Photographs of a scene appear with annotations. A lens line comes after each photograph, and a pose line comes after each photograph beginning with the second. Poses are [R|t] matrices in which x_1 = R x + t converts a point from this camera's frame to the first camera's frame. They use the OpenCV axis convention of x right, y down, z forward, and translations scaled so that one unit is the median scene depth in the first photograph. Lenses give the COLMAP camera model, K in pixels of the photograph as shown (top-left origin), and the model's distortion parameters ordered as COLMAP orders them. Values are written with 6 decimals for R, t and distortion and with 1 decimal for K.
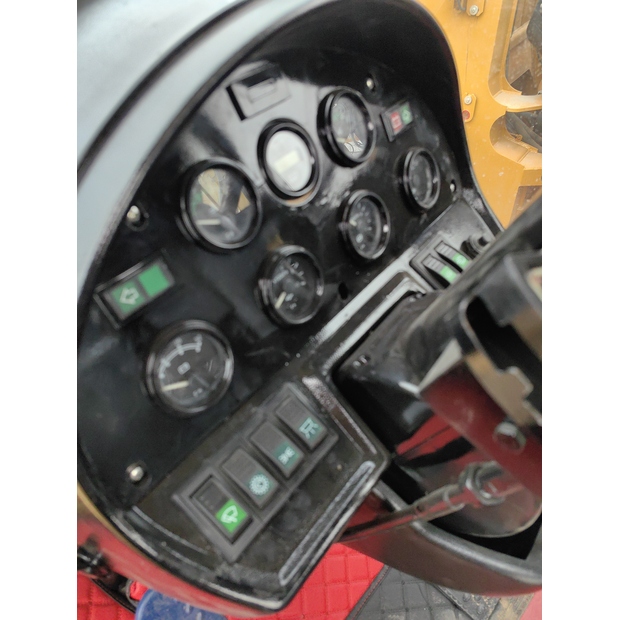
lens RADIAL K [[562.6, 0, 310.0], [0, 562.6, 310.0], [0, 0, 1]] dist [-0.068603, -0.005343]
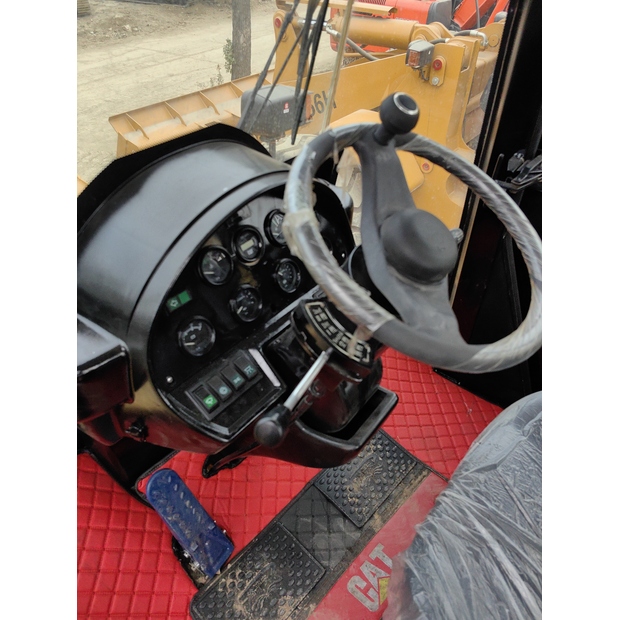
lens RADIAL K [[518.1, 0, 310.0], [0, 518.1, 310.0], [0, 0, 1]] dist [-0.003772, -0.006019]
pose [[0.996718, 0.063863, 0.049745, 0.124290], [-0.061810, 0.997213, -0.041771, 0.053063], [-0.052274, 0.038559, 0.997888, -1.044030]]
